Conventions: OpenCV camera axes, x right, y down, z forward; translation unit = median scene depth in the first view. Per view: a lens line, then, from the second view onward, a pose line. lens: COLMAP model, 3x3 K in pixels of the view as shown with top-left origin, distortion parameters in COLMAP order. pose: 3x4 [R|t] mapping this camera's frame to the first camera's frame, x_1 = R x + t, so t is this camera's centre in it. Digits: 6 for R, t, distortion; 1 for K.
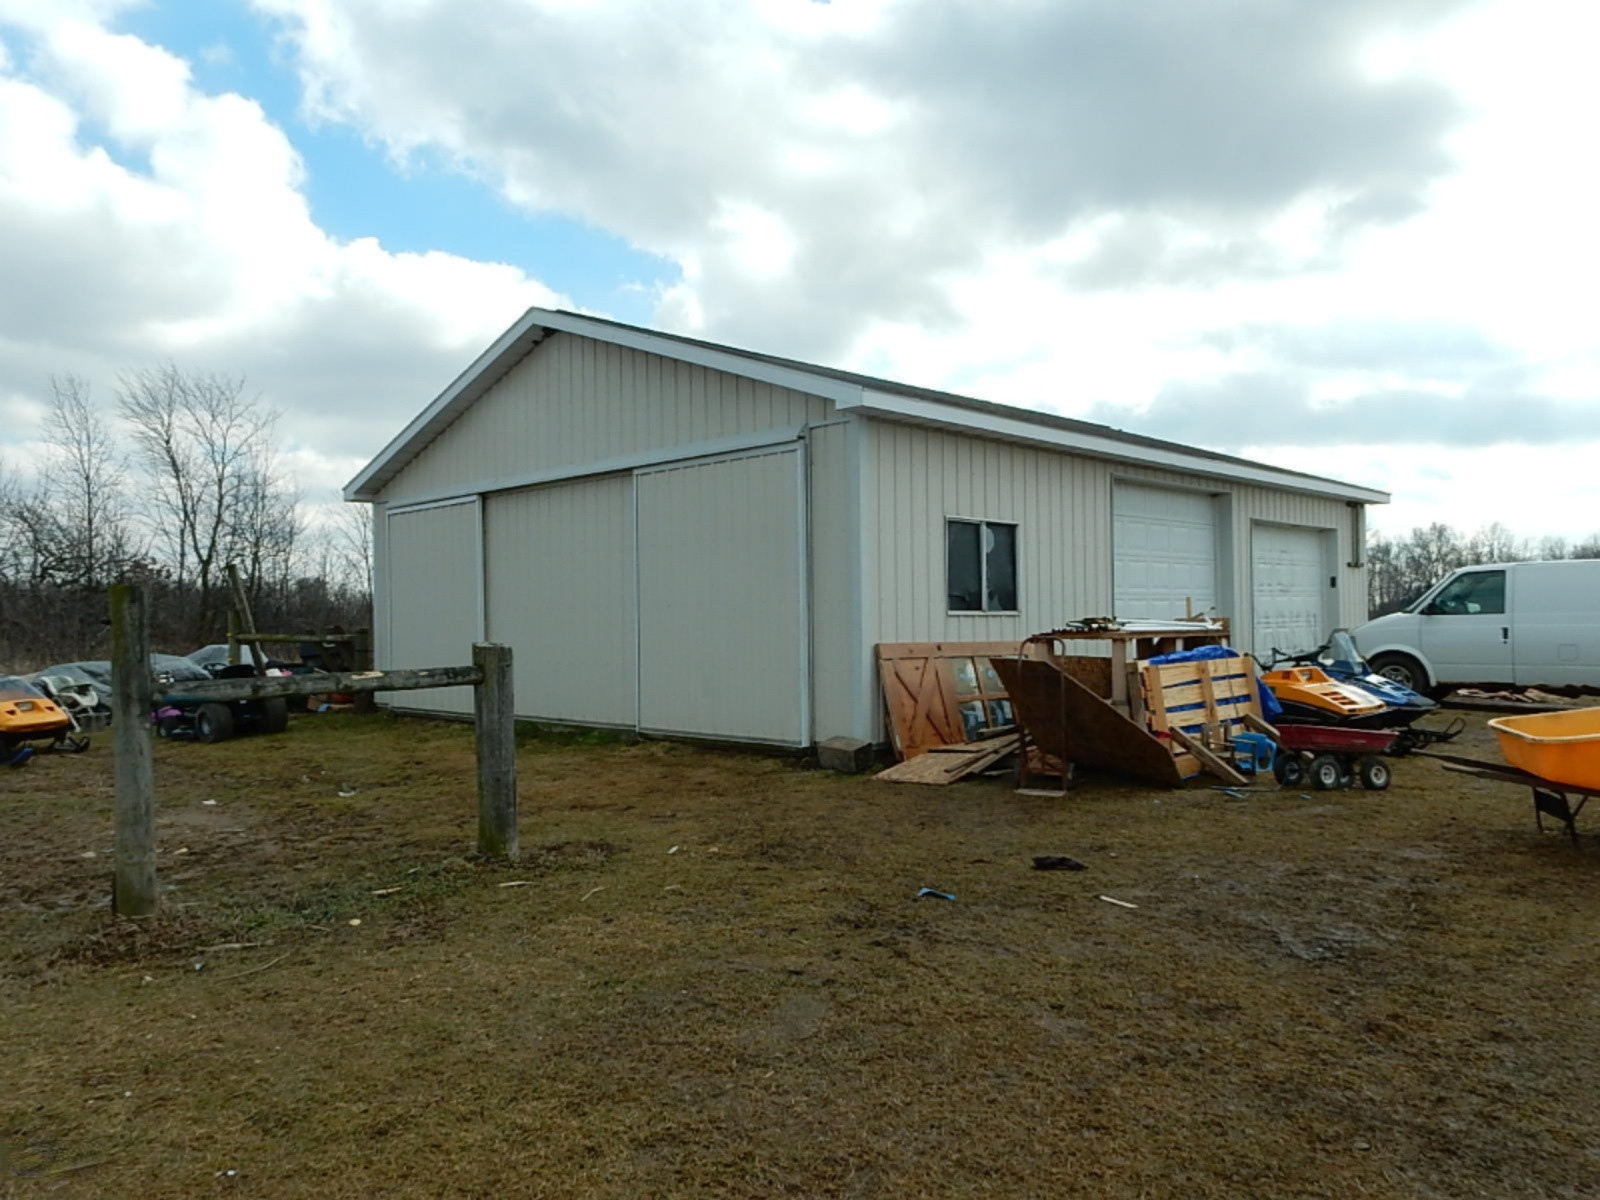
lens RADIAL K [[1167.0, 0, 800.0], [0, 1167.0, 600.0], [0, 0, 1]] dist [0.016987, -0.001452]
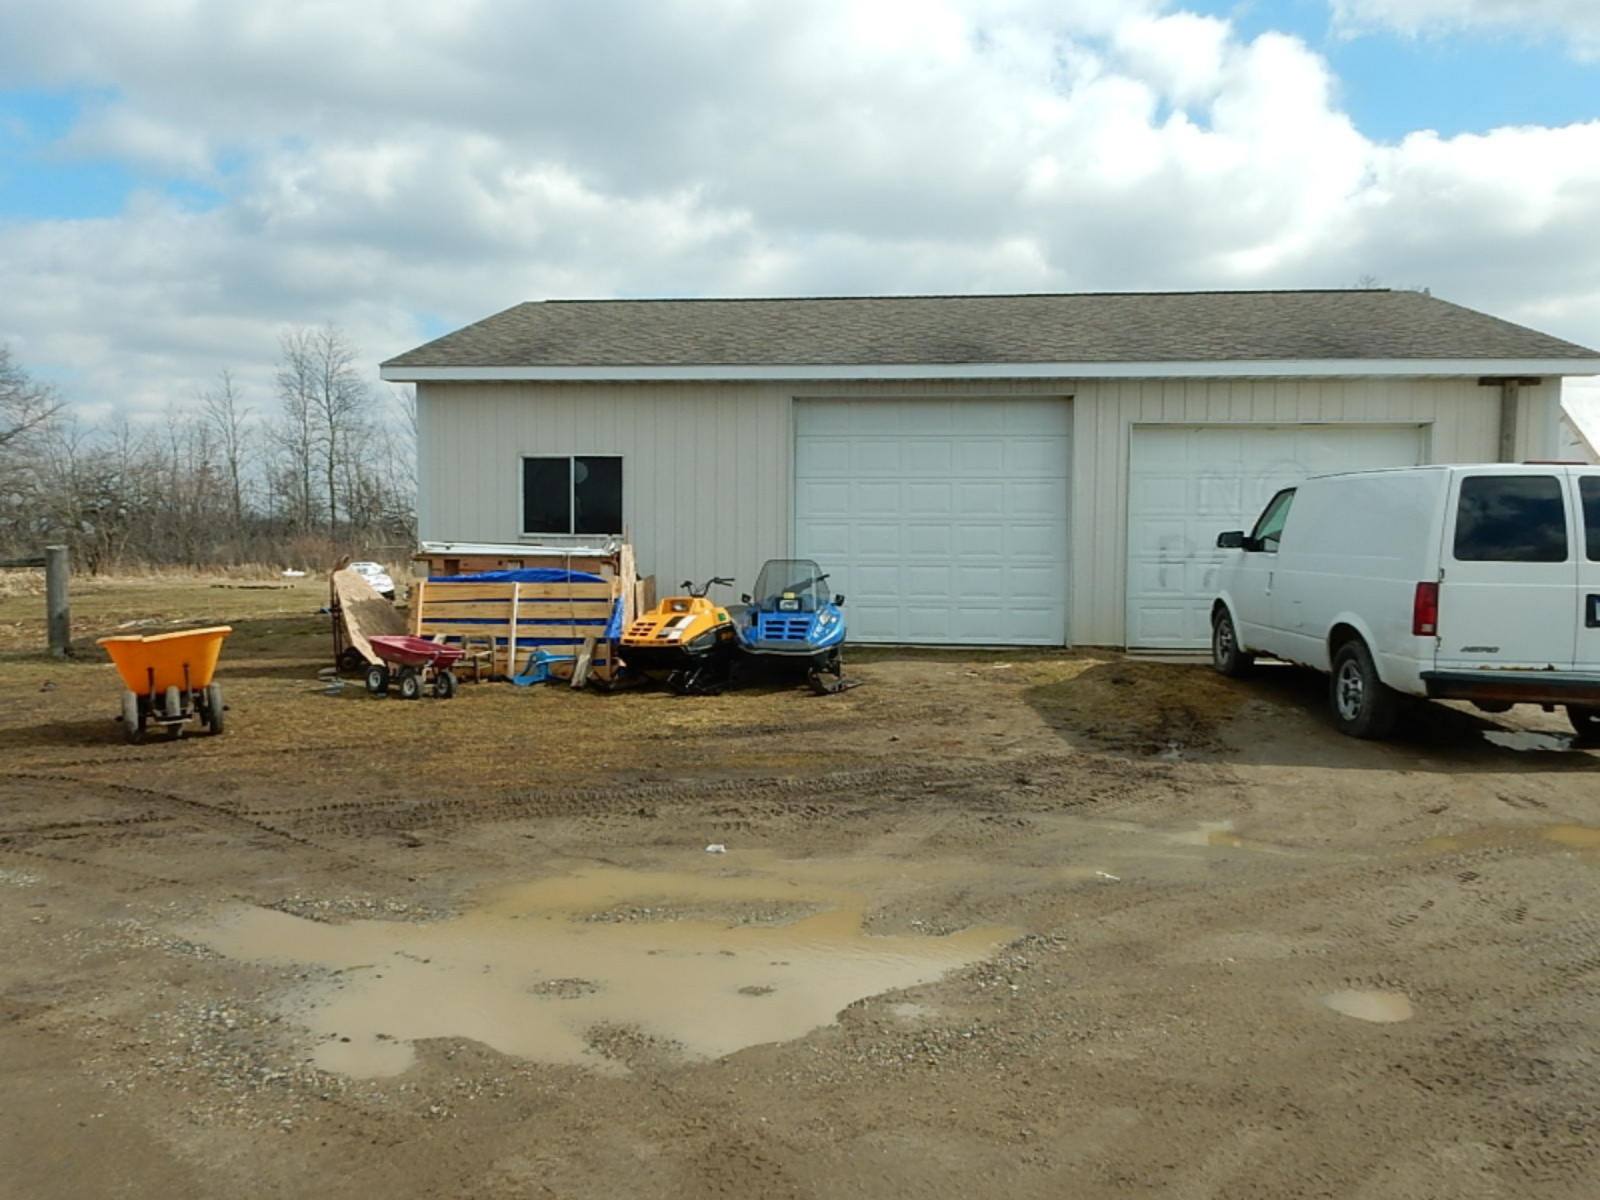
lens RADIAL K [[1118.1, 0, 800.0], [0, 1118.1, 600.0], [0, 0, 1]] dist [-0.047124, 0.000477]
pose [[0.574369, 0.068974, -0.815686, 0.953866], [0.000527, 0.996412, 0.084628, -0.014671], [0.818597, -0.049038, 0.572272, 0.423646]]
